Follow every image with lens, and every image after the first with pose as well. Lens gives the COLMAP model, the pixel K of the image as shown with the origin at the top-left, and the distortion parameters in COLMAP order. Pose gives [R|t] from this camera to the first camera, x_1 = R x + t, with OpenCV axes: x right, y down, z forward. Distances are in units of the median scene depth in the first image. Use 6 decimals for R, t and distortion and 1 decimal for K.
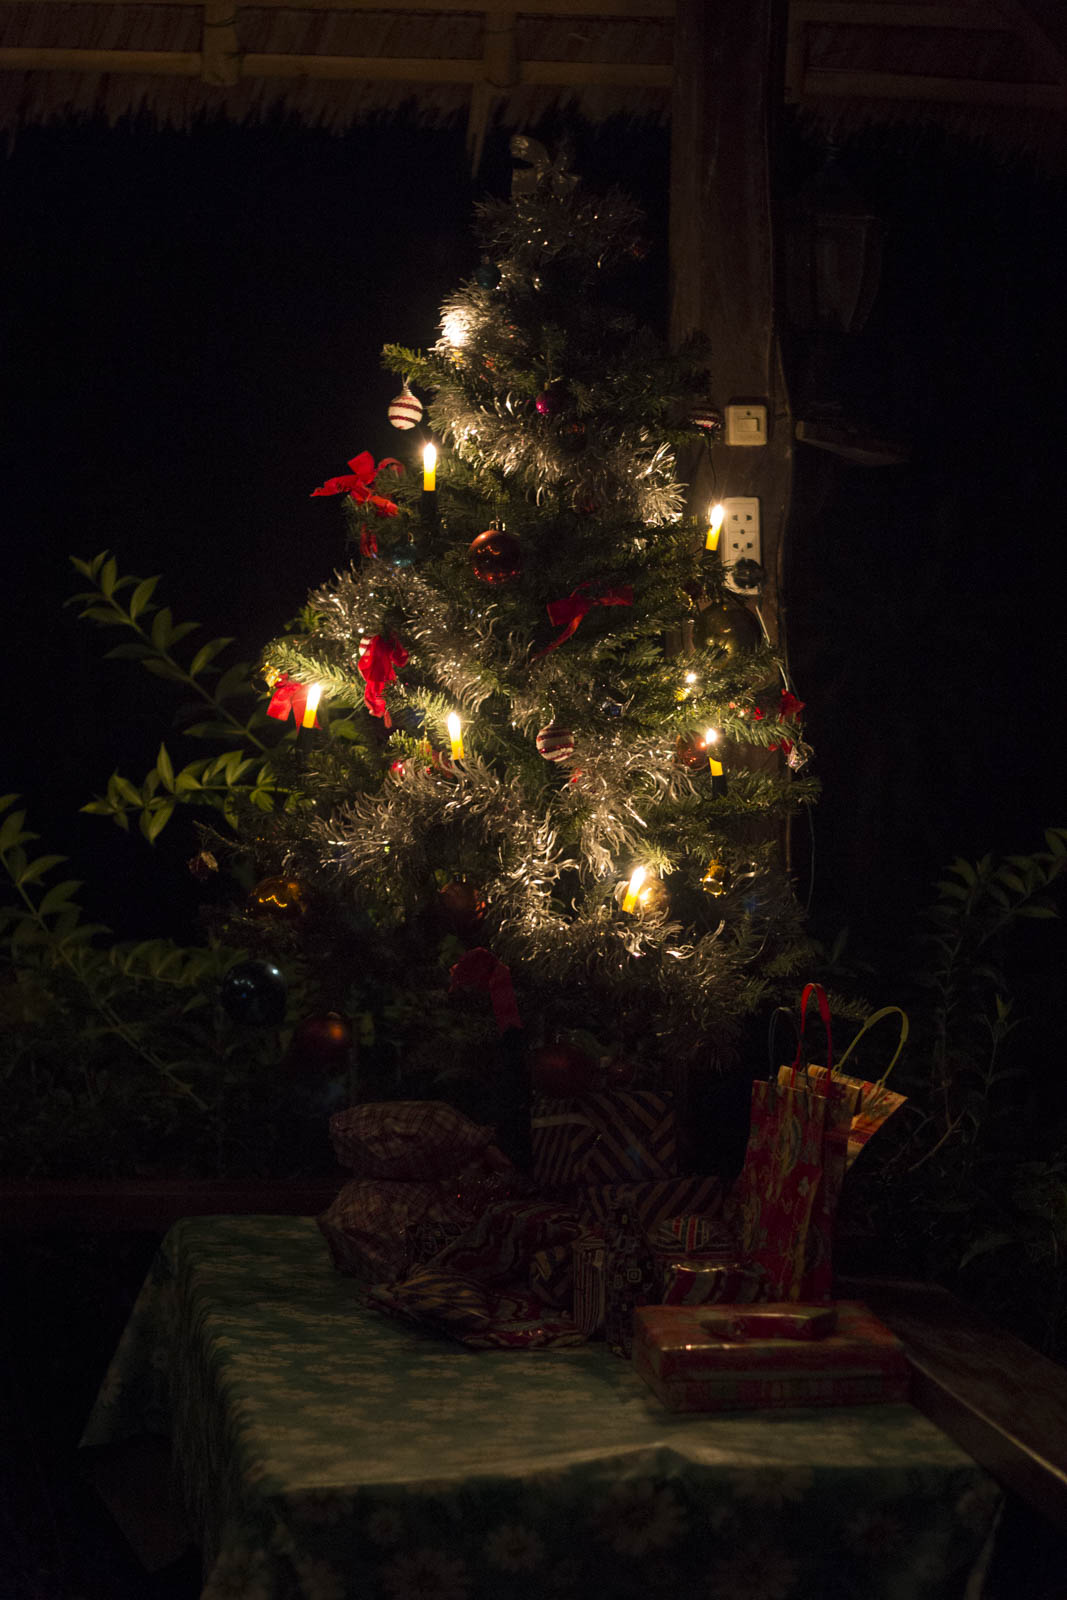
lens RADIAL K [[4374.9, 0, 533.5], [0, 4374.9, 800.0], [0, 0, 1]] dist [0.002502, -16.811071]
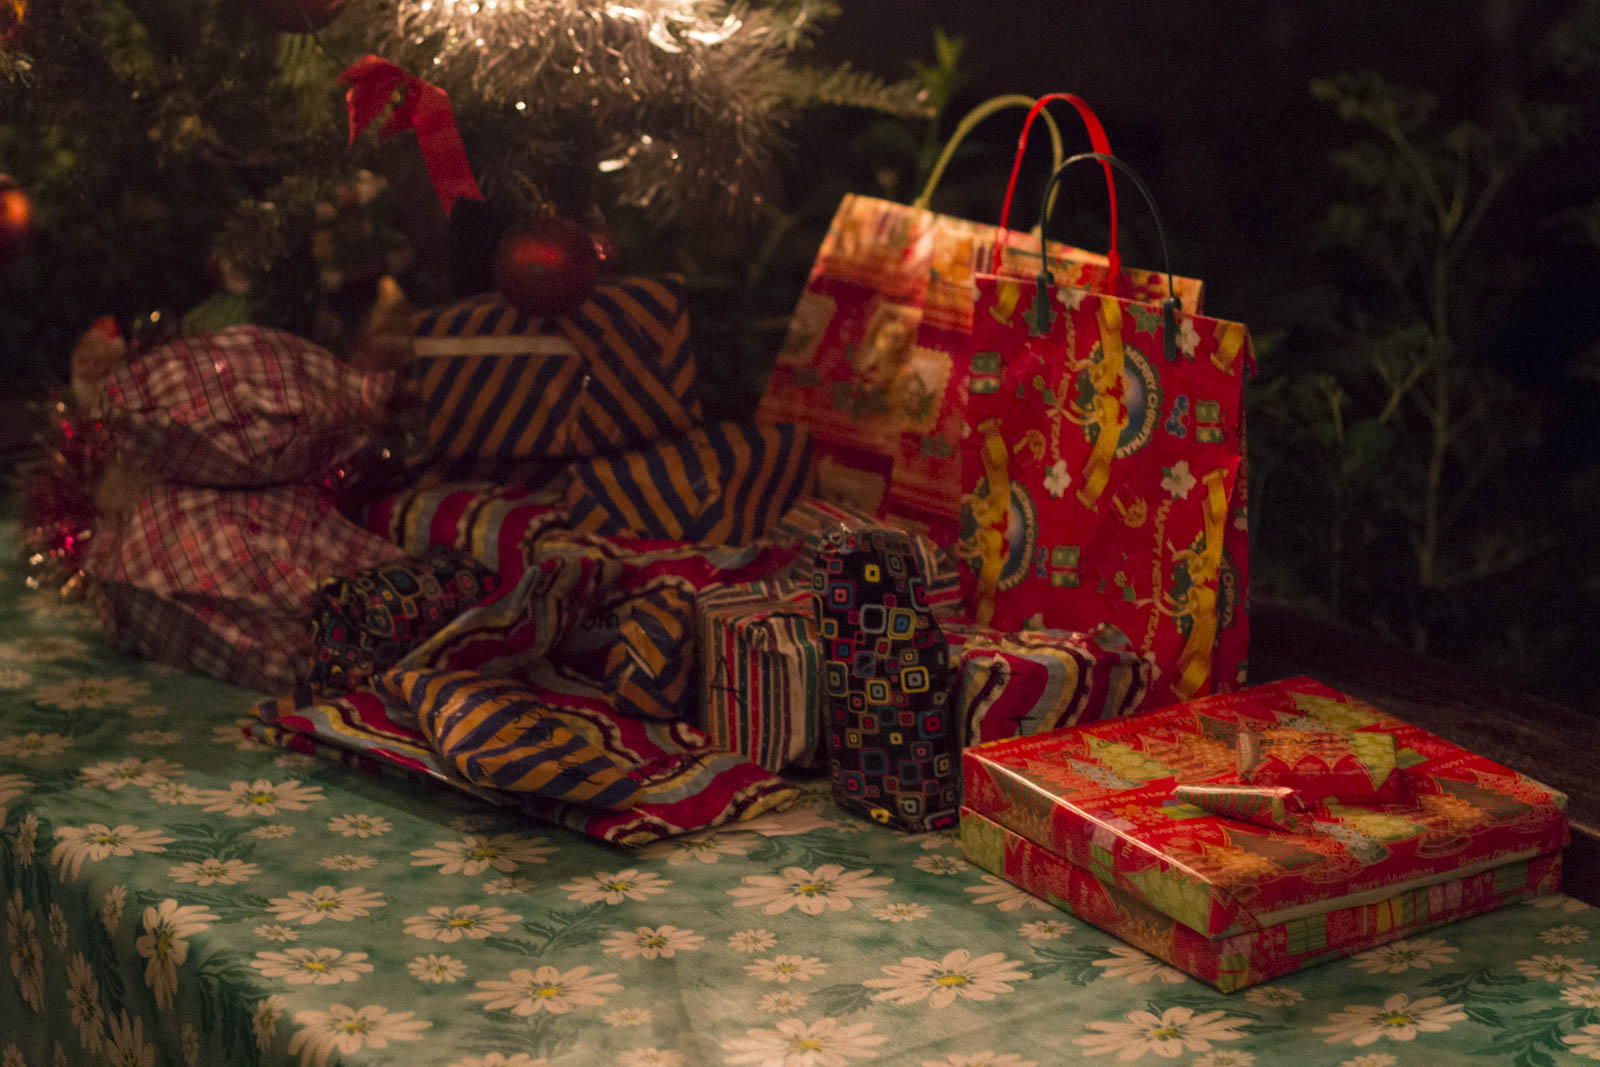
lens RADIAL K [[4374.9, 0, 800.0], [0, 4374.9, 533.5], [0, 0, 1]] dist [0.002502, -16.811071]
pose [[0.906485, -0.123870, 0.403661, -0.196227], [0.031367, 0.973115, 0.228175, -0.031020], [-0.421072, -0.194175, 0.885999, 0.504653]]
